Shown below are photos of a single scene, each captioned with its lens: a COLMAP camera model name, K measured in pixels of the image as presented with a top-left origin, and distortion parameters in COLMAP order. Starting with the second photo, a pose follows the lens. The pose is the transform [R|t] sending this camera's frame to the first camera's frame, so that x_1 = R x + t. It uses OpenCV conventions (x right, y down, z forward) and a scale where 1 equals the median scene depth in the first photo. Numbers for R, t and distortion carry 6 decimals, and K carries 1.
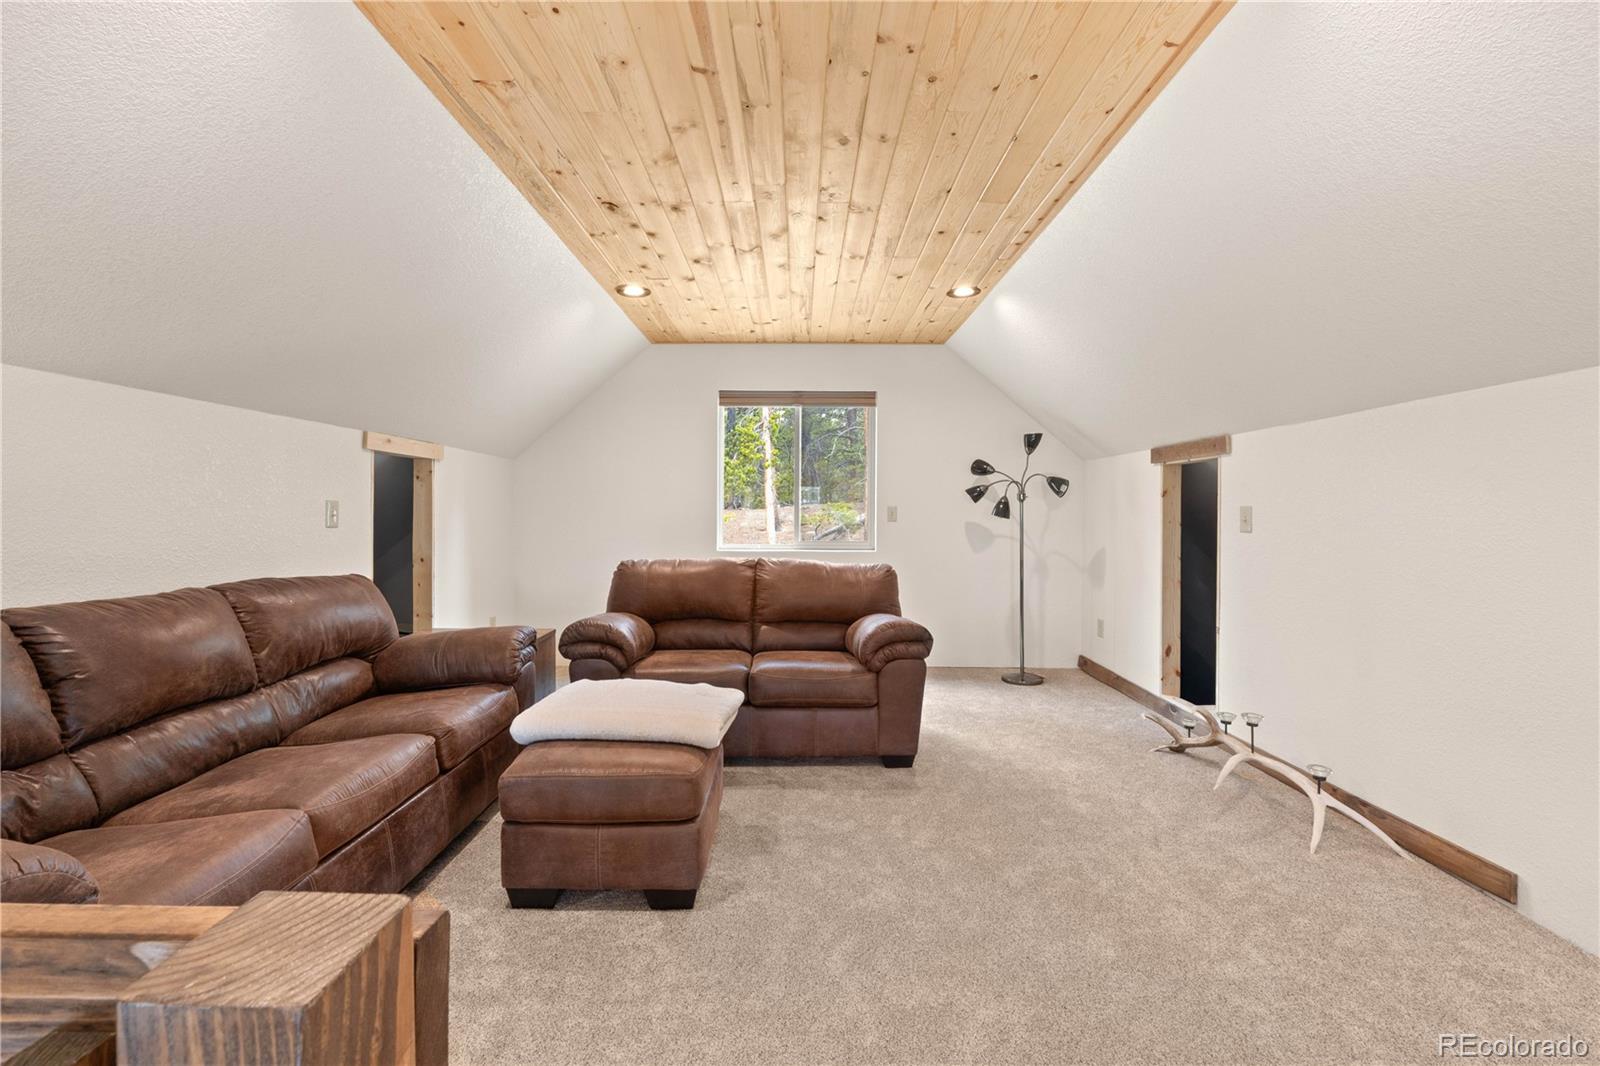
lens RADIAL K [[674.0, 0, 802.5], [0, 674.0, 518.8], [0, 0, 1]] dist [-0.005581, -0.000172]
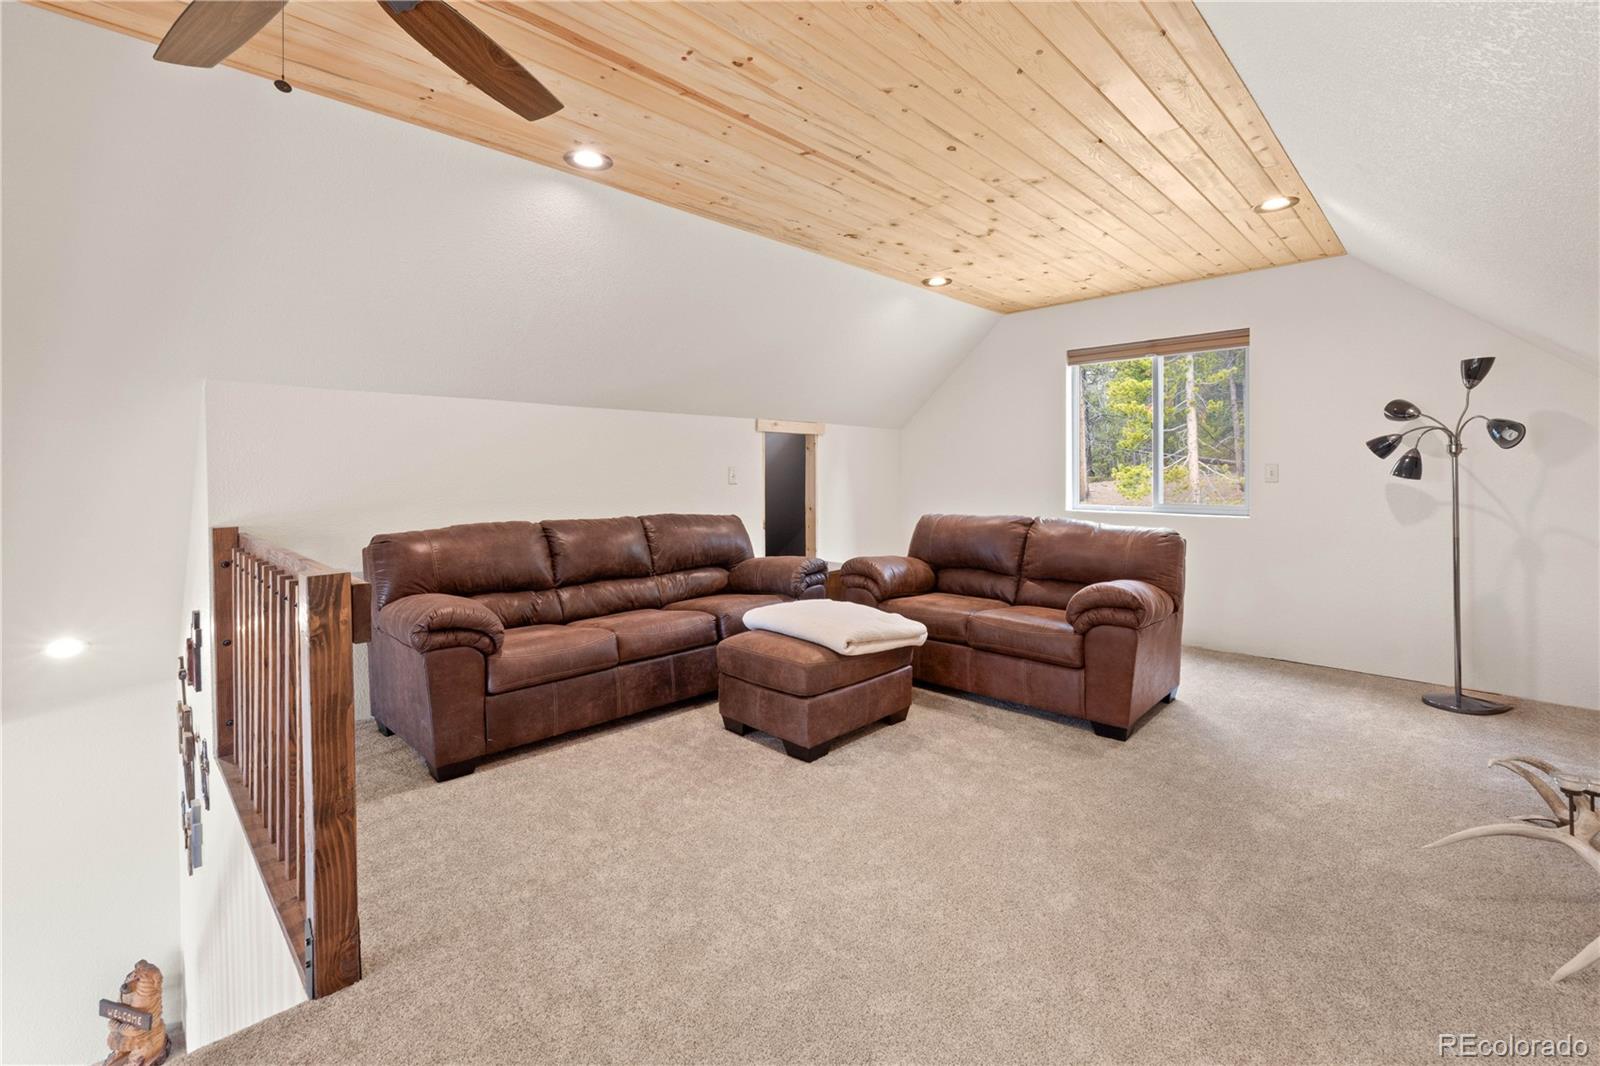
lens RADIAL K [[697.0, 0, 807.0], [0, 697.0, 474.9], [0, 0, 1]] dist [-0.004759, -0.000257]
pose [[0.713853, -0.002421, -0.700291, 0.538172], [-0.000273, 0.999993, -0.003735, -0.002775], [0.700295, 0.002858, 0.713848, -0.014361]]
